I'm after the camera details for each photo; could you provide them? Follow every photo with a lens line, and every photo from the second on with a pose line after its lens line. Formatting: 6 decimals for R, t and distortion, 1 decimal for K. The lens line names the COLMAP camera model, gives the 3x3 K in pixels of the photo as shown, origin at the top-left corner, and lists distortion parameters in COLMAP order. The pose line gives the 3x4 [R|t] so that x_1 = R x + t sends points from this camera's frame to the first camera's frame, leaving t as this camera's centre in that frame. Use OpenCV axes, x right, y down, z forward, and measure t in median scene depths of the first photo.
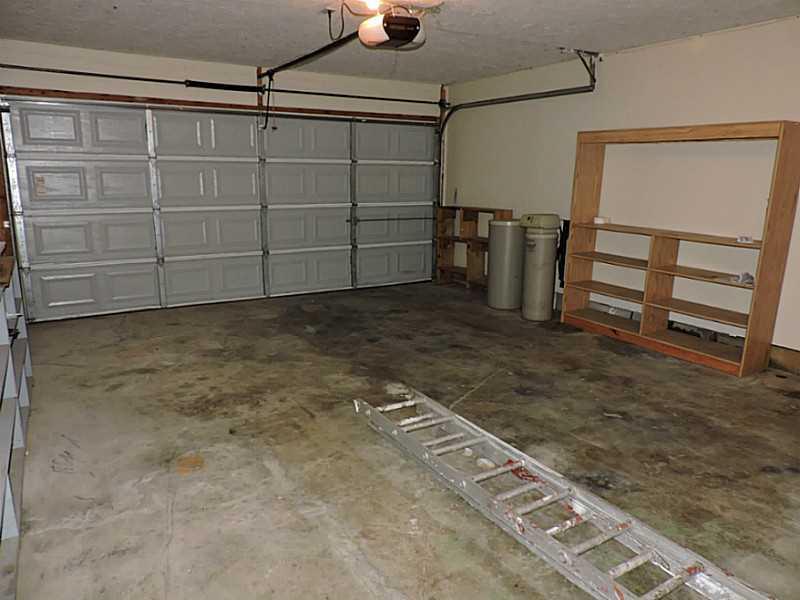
lens RADIAL K [[570.8, 0, 404.3], [0, 570.8, 302.2], [0, 0, 1]] dist [-0.012375, -0.003944]
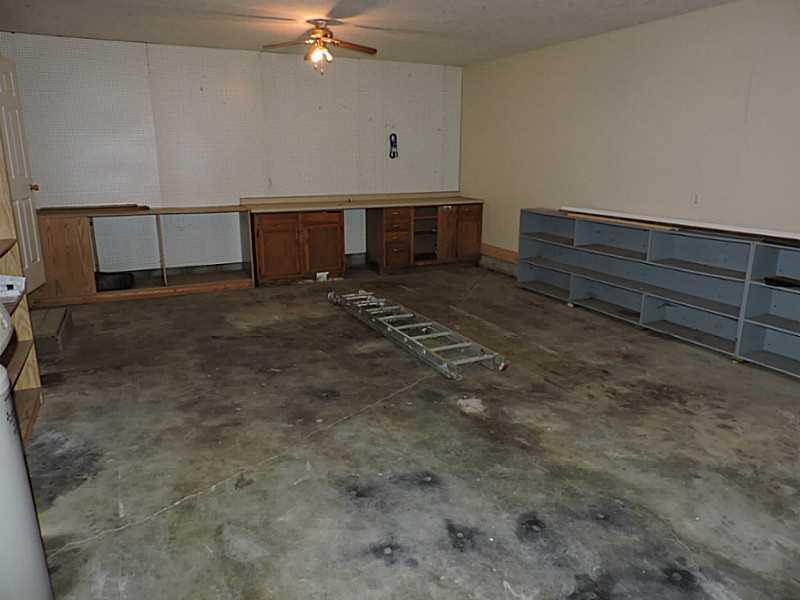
lens RADIAL K [[570.8, 0, 404.3], [0, 570.8, 302.2], [0, 0, 1]] dist [-0.012375, -0.003944]
pose [[-0.994959, -0.038542, 0.092577, 0.013537], [0.007764, 0.890813, 0.454304, -0.383805], [-0.099978, 0.452733, -0.886023, 1.722457]]
